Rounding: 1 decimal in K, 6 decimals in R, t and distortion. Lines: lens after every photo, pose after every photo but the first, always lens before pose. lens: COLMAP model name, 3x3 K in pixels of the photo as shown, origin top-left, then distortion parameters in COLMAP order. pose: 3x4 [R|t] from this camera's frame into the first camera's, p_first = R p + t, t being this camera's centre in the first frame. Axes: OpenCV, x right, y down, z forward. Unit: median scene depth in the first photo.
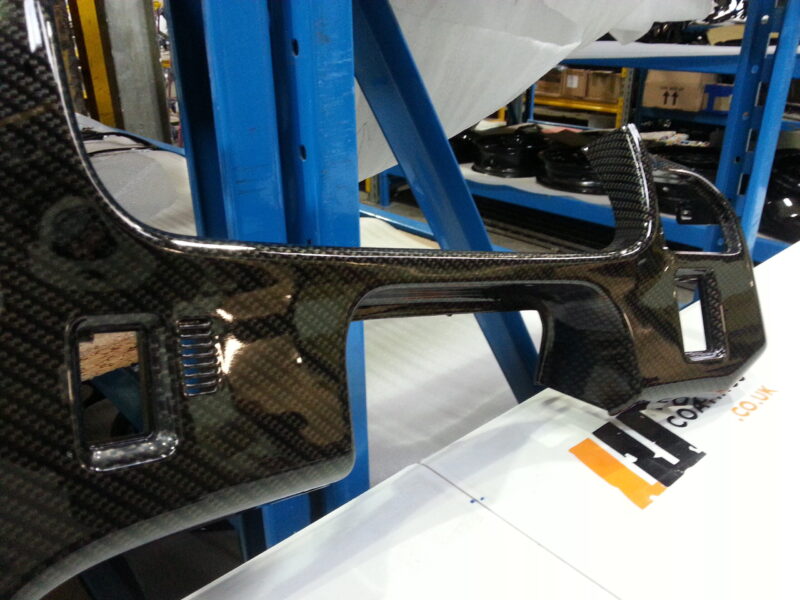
lens RADIAL K [[660.8, 0, 400.0], [0, 660.8, 300.0], [0, 0, 1]] dist [-0.000998, -0.003927]
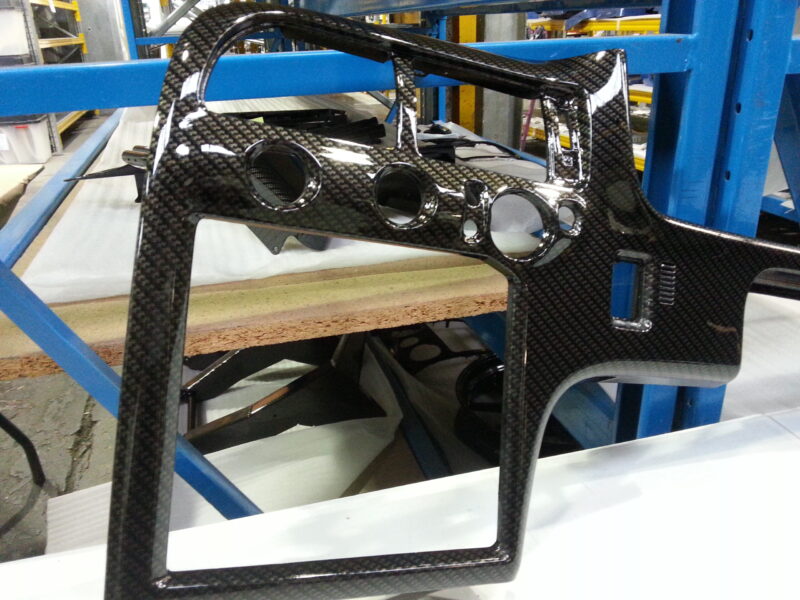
lens RADIAL K [[684.9, 0, 399.2], [0, 684.9, 310.9], [0, 0, 1]] dist [-0.000727, -0.009738]
pose [[0.899398, 0.162959, -0.405621, -0.110413], [-0.167194, 0.985601, 0.025243, 0.135459], [0.403894, 0.045114, 0.913693, -0.581111]]
